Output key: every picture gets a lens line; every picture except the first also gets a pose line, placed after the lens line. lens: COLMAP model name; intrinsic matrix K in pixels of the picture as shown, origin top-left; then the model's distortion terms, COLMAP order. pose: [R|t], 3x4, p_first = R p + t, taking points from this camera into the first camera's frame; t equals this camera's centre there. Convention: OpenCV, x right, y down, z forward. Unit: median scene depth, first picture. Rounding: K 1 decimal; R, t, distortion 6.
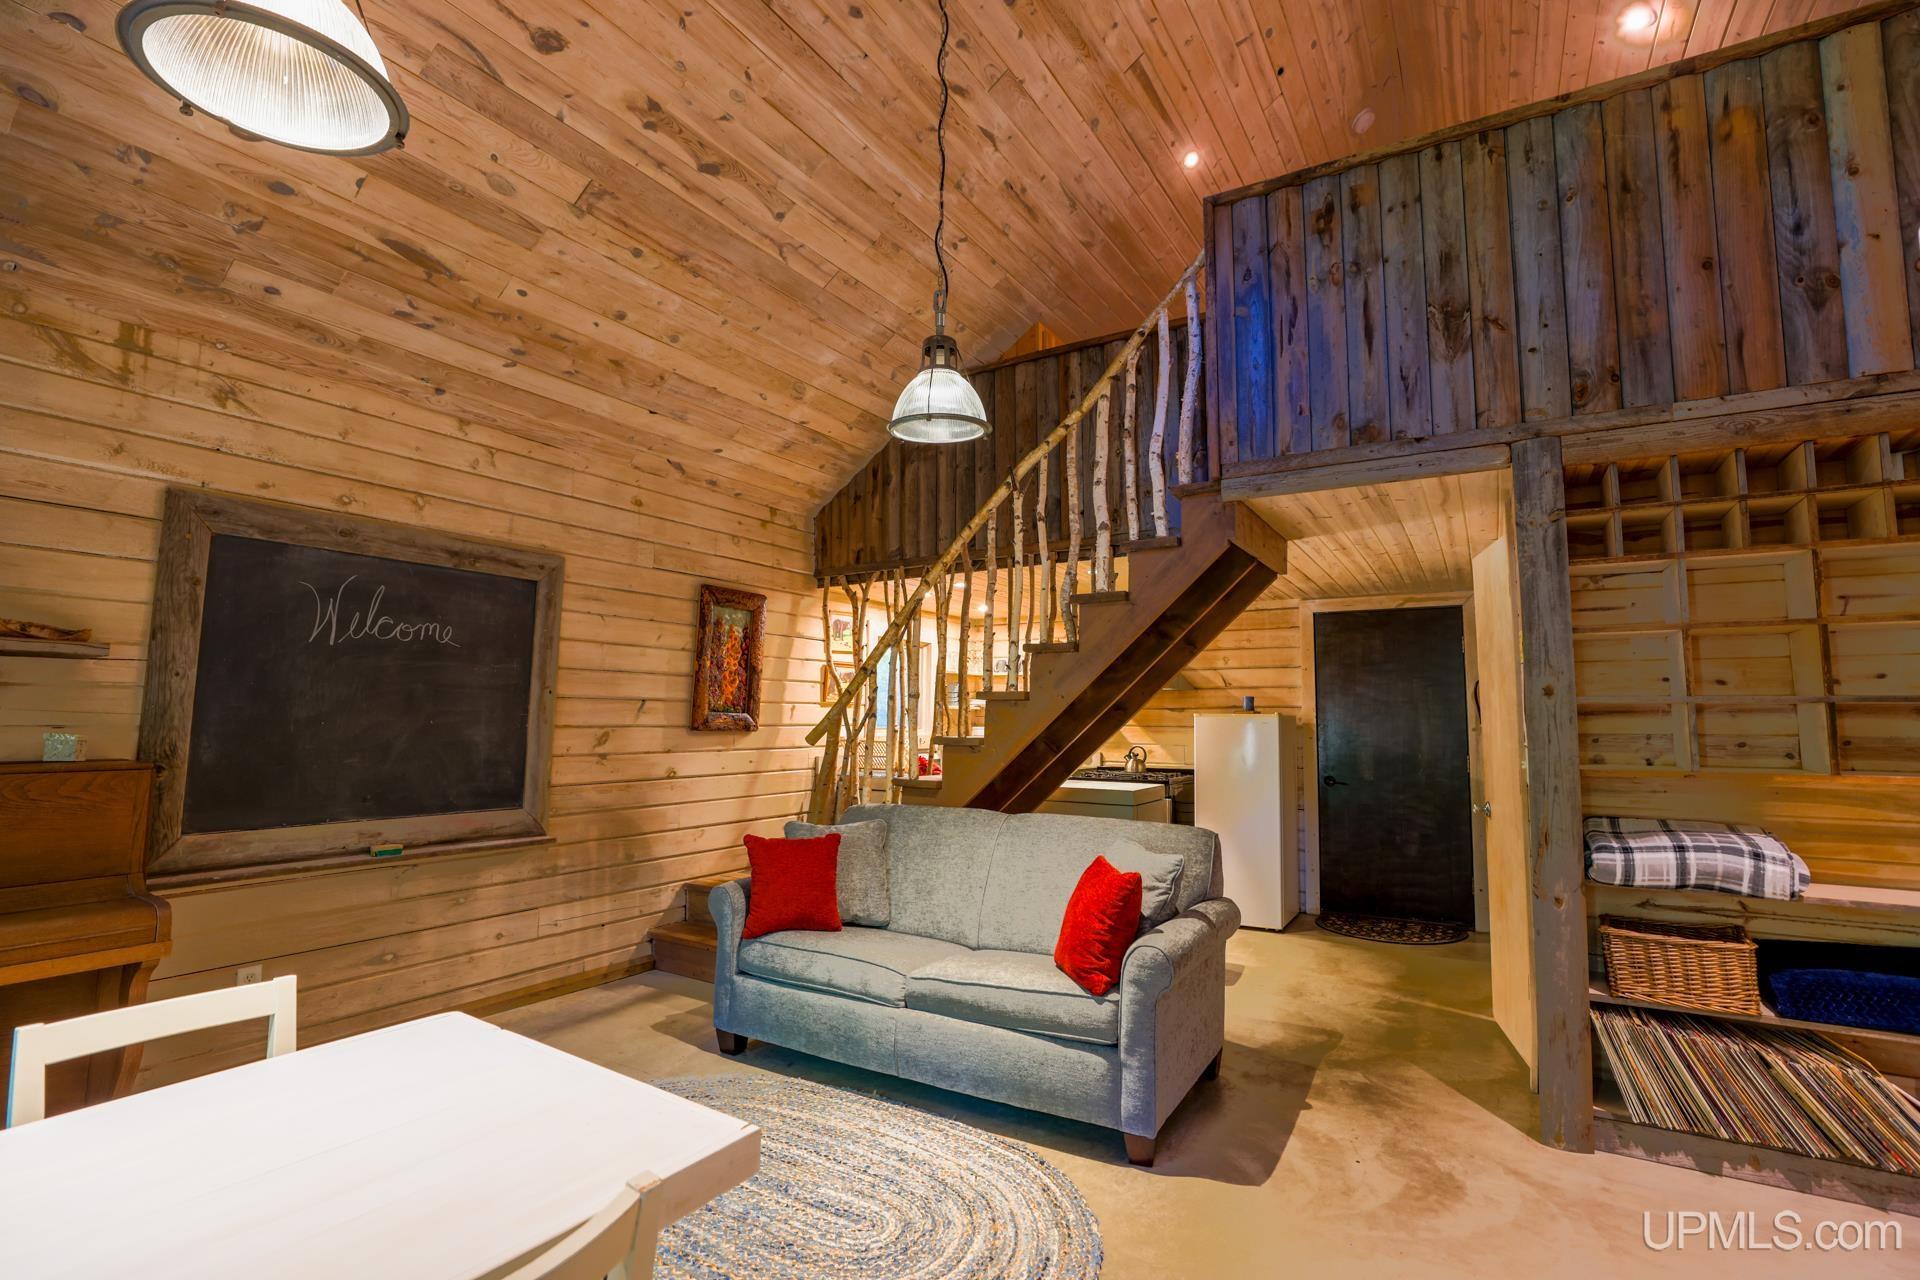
lens RADIAL K [[874.8, 0, 960.0], [0, 874.8, 640.0], [0, 0, 1]] dist [-0.061722, 0.023460]
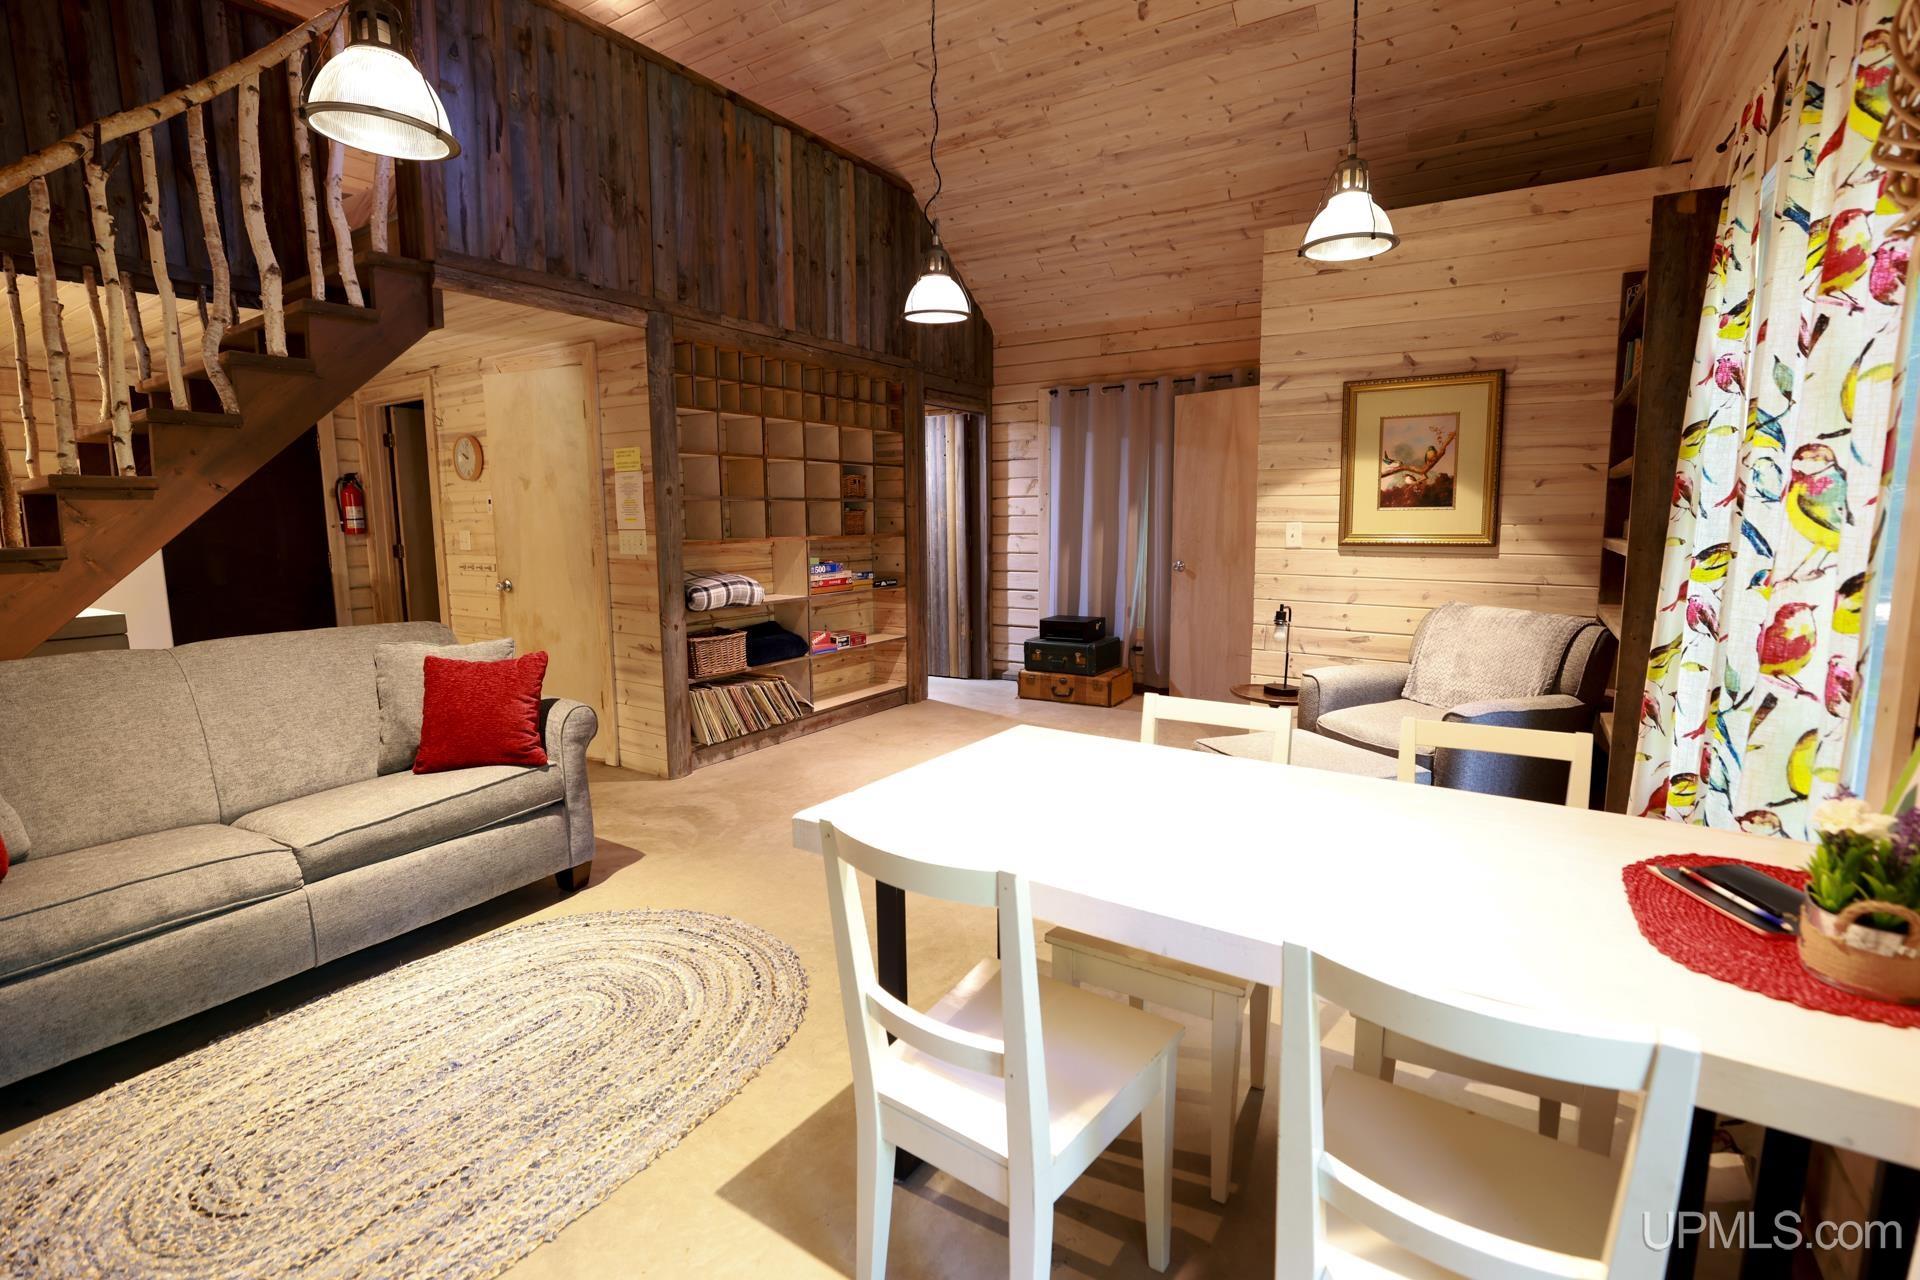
lens RADIAL K [[874.8, 0, 960.0], [0, 874.8, 640.0], [0, 0, 1]] dist [-0.061722, 0.023460]
pose [[0.019549, -0.151950, 0.988195, -0.851131], [-0.085010, 0.984552, 0.153072, 0.041046], [-0.996188, -0.086999, 0.006329, 0.460941]]
